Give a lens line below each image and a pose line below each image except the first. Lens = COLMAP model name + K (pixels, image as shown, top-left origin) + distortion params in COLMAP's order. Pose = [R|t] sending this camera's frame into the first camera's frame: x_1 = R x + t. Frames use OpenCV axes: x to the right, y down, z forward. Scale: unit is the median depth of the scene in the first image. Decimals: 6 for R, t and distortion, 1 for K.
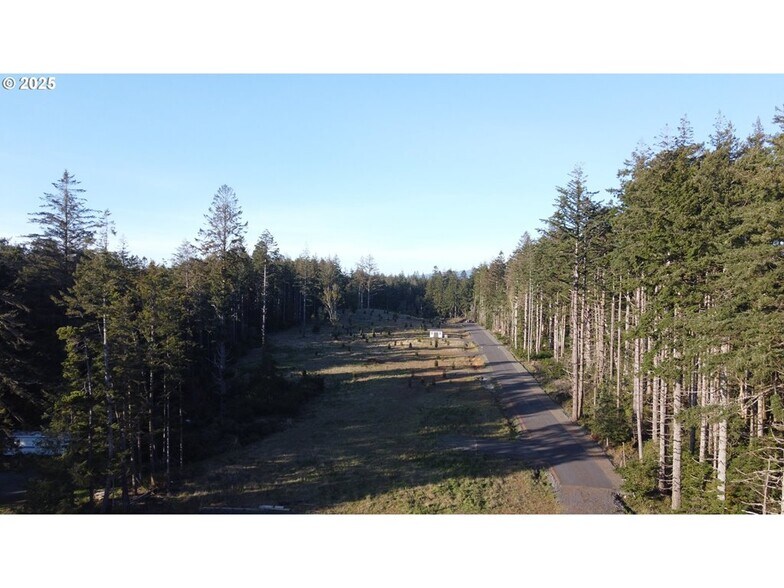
lens RADIAL K [[1032.9, 0, 392.0], [0, 1032.9, 294.0], [0, 0, 1]] dist [0.014714, 0.006070]
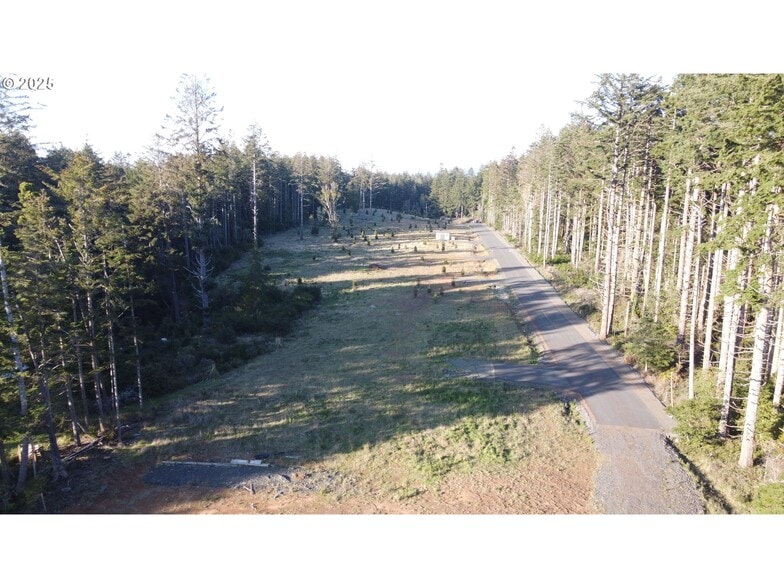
lens RADIAL K [[714.1, 0, 391.2], [0, 714.1, 314.7], [0, 0, 1]] dist [0.008000, 0.009108]
pose [[0.999976, -0.001233, -0.006887, 0.000449], [0.002378, 0.985655, 0.168759, -0.000507], [0.006580, -0.168771, 0.985633, 0.408509]]
